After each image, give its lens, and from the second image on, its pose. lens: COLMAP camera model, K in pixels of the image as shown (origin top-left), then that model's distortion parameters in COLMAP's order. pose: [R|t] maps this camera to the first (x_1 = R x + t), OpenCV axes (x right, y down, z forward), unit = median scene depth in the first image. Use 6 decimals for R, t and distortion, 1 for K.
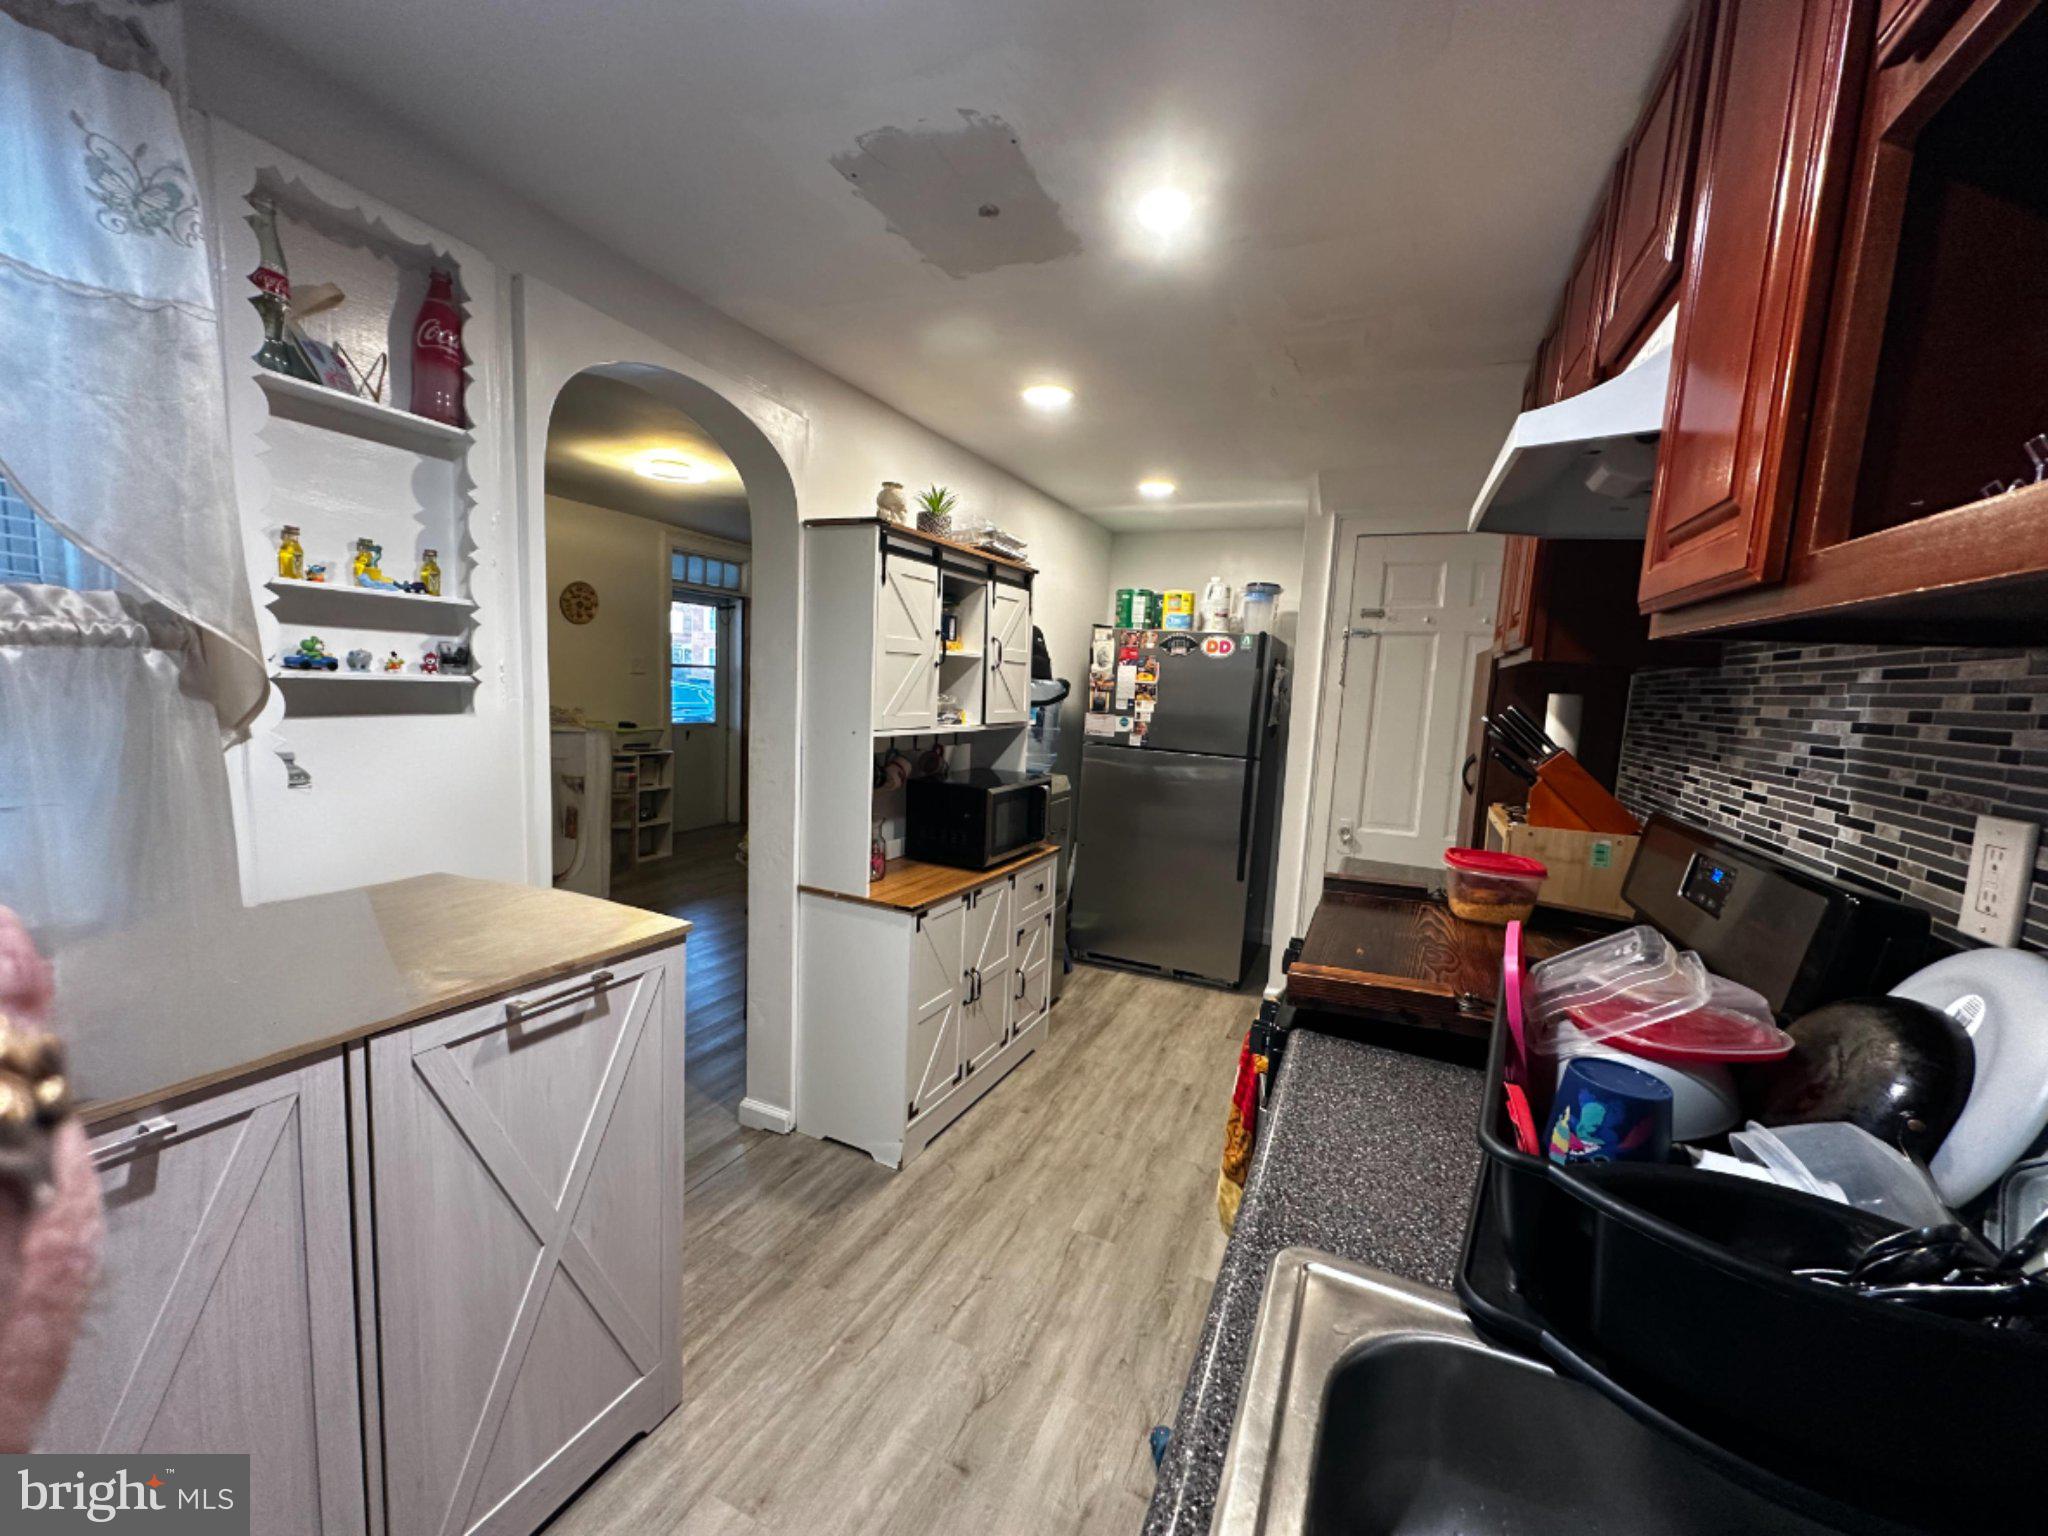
lens RADIAL K [[805.3, 0, 1022.7], [0, 805.3, 770.4], [0, 0, 1]] dist [0.001137, 0.000058]
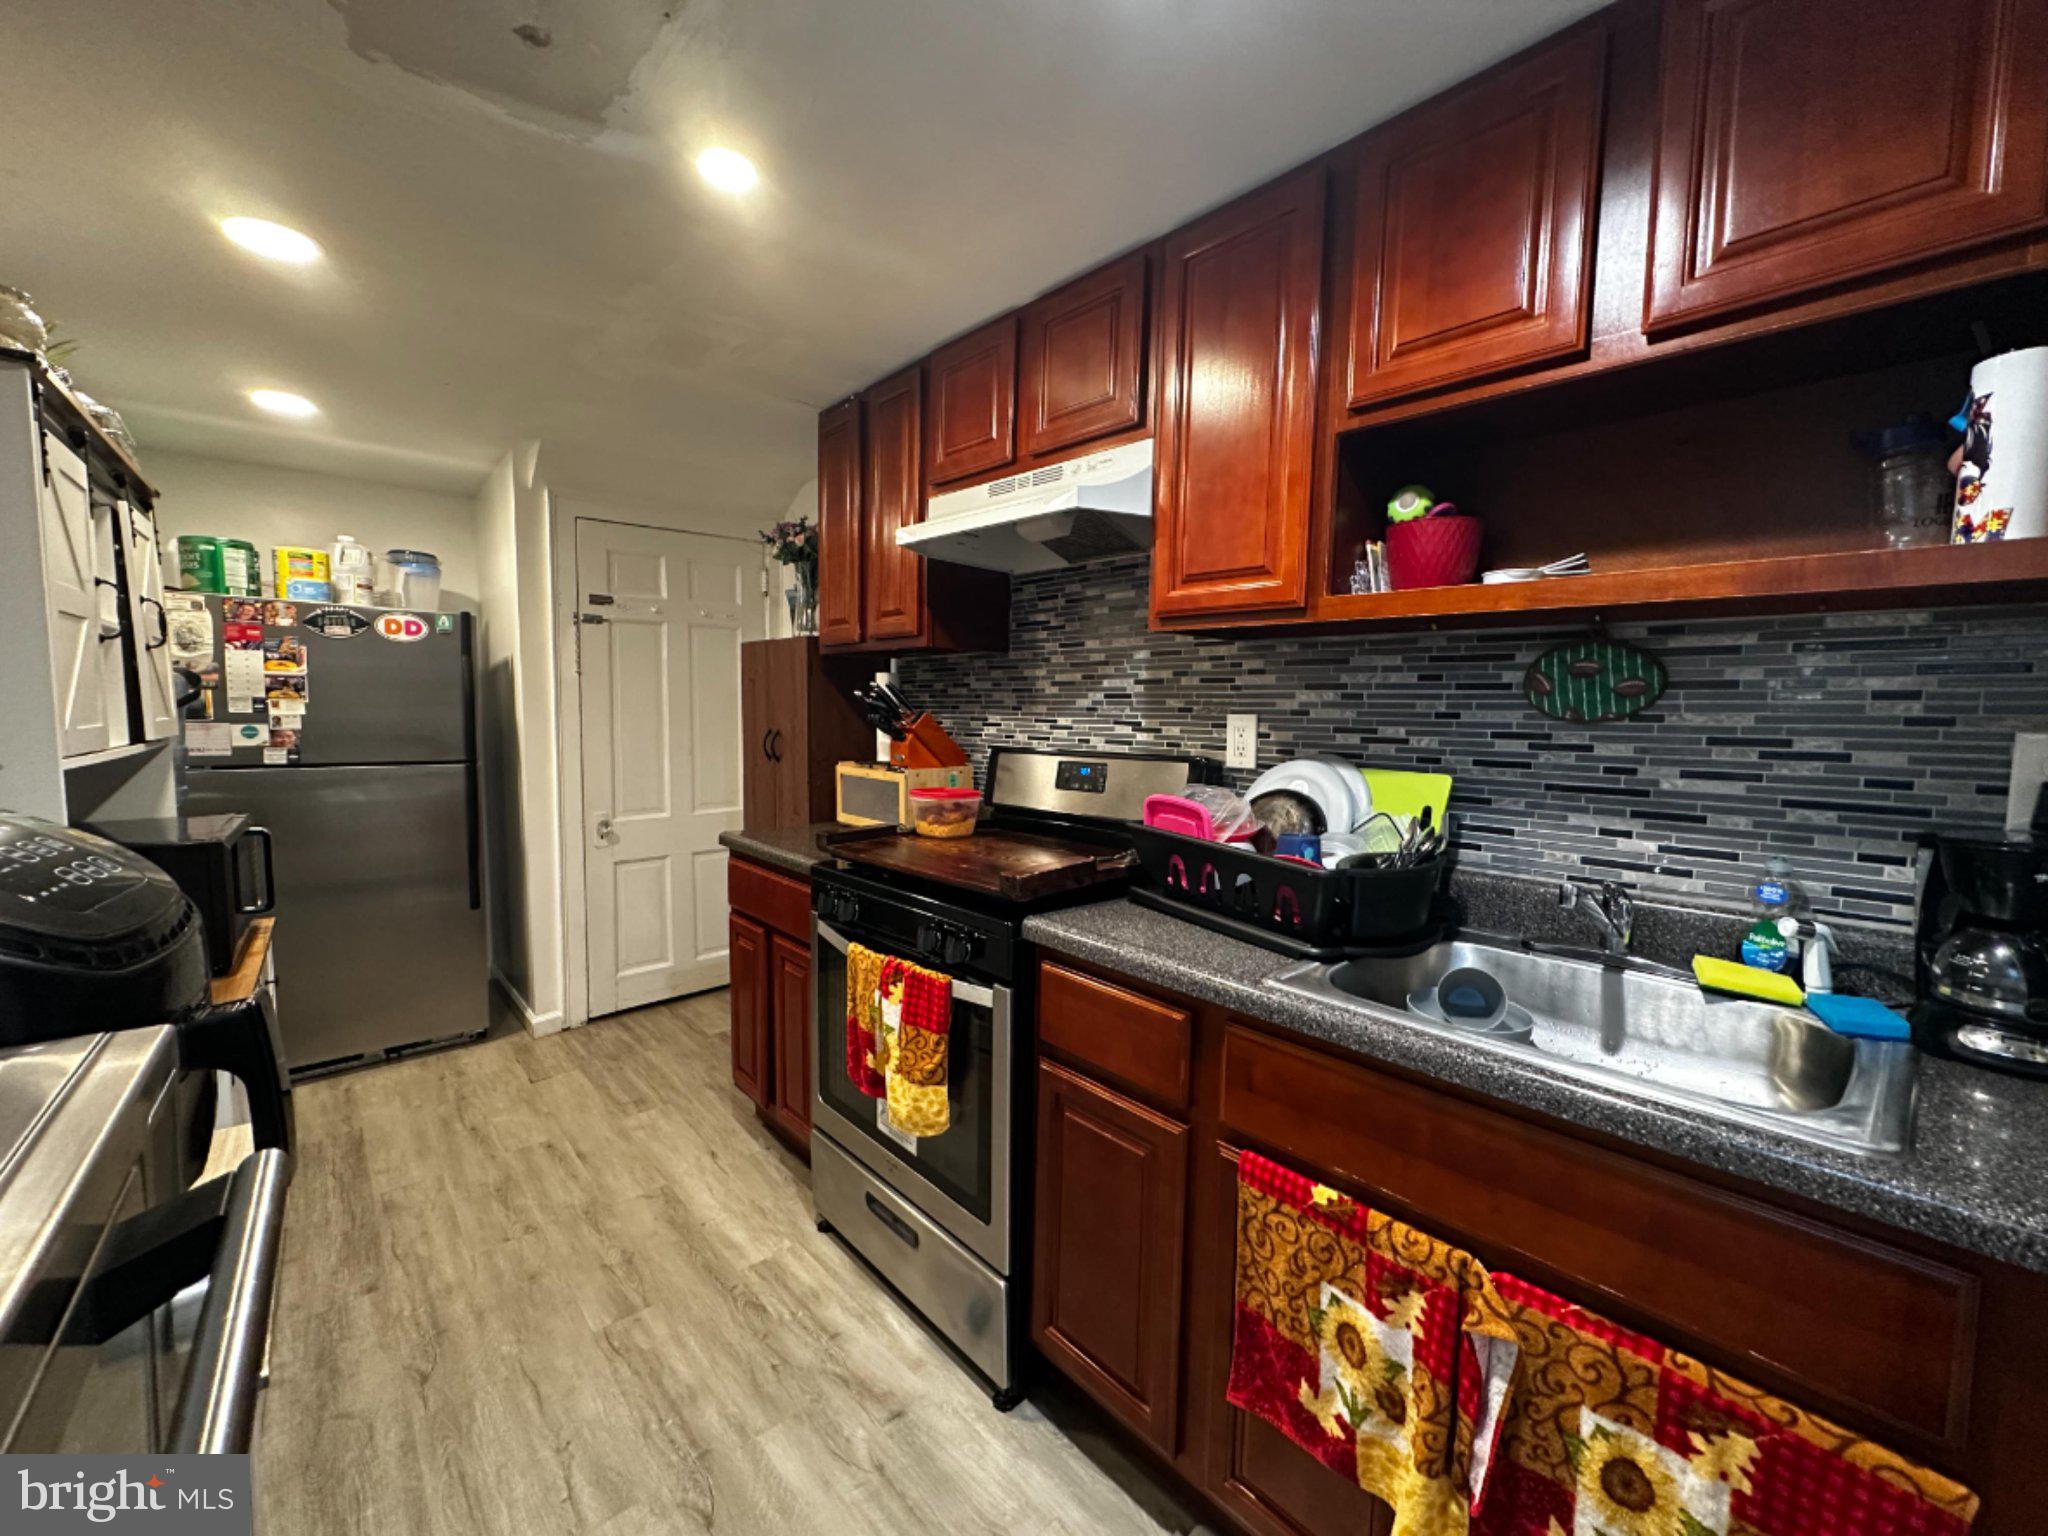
lens RADIAL K [[805.3, 0, 1027.0], [0, 805.3, 769.1], [0, 0, 1]] dist [0.001137, 0.000058]
pose [[0.420142, -0.119279, 0.899585, -0.260320], [0.113930, 0.990413, 0.078113, -0.008032], [-0.900278, 0.069671, 0.429704, 0.129337]]
